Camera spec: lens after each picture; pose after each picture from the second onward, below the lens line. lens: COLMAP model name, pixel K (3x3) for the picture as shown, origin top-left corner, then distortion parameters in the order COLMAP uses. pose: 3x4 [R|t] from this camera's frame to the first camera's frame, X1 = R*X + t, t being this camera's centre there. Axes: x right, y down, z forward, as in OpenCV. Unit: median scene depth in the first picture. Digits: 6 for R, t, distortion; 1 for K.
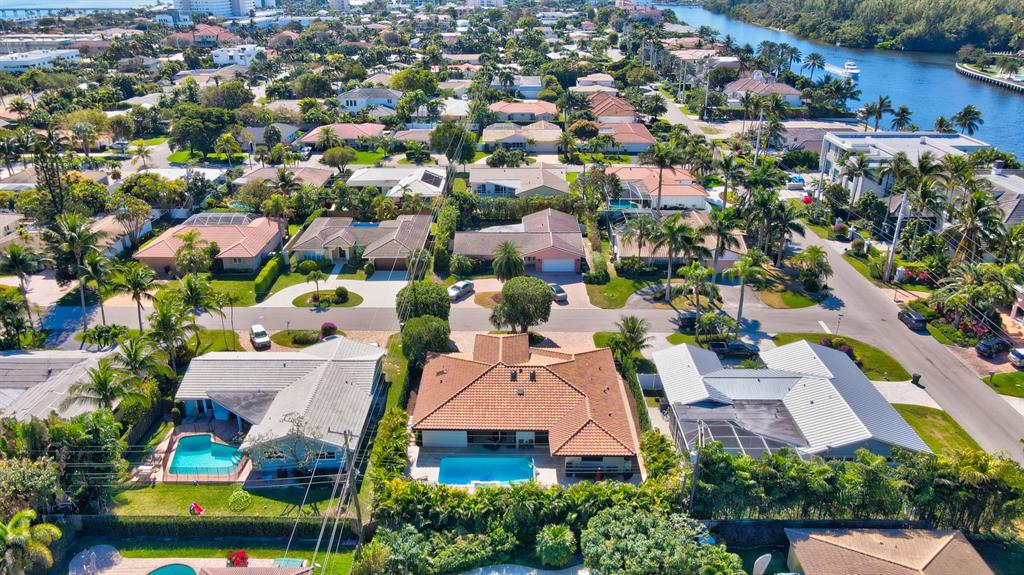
lens RADIAL K [[754.3, 0, 512.0], [0, 754.3, 287.5], [0, 0, 1]] dist [0.005222, 0.001750]
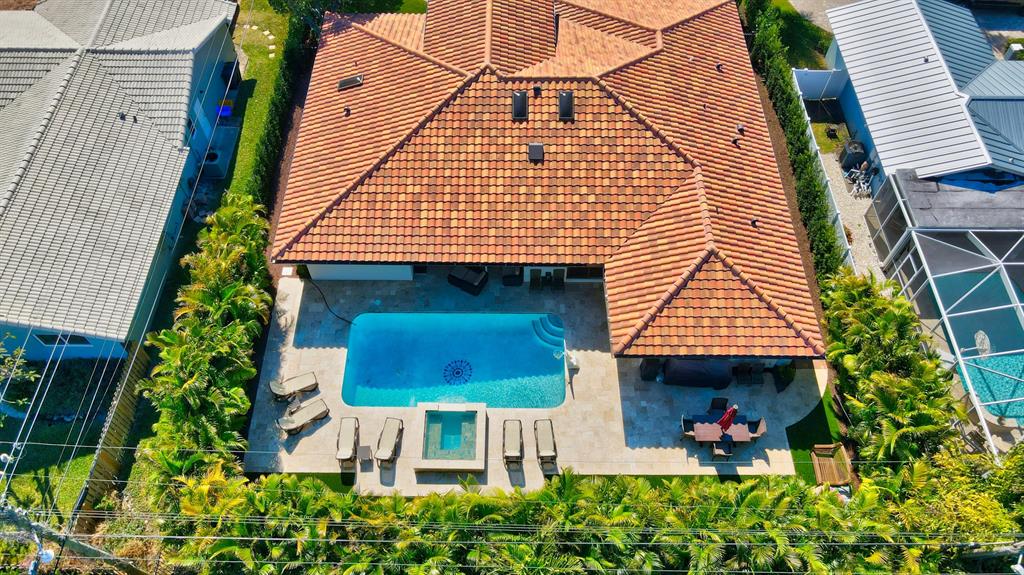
lens RADIAL K [[754.3, 0, 512.0], [0, 754.3, 287.5], [0, 0, 1]] dist [0.005222, 0.001750]
pose [[0.999992, 0.001588, -0.003560, -0.000278], [0.000621, 0.836713, 0.547642, -0.025537], [0.003848, -0.547640, 0.836705, 0.615151]]
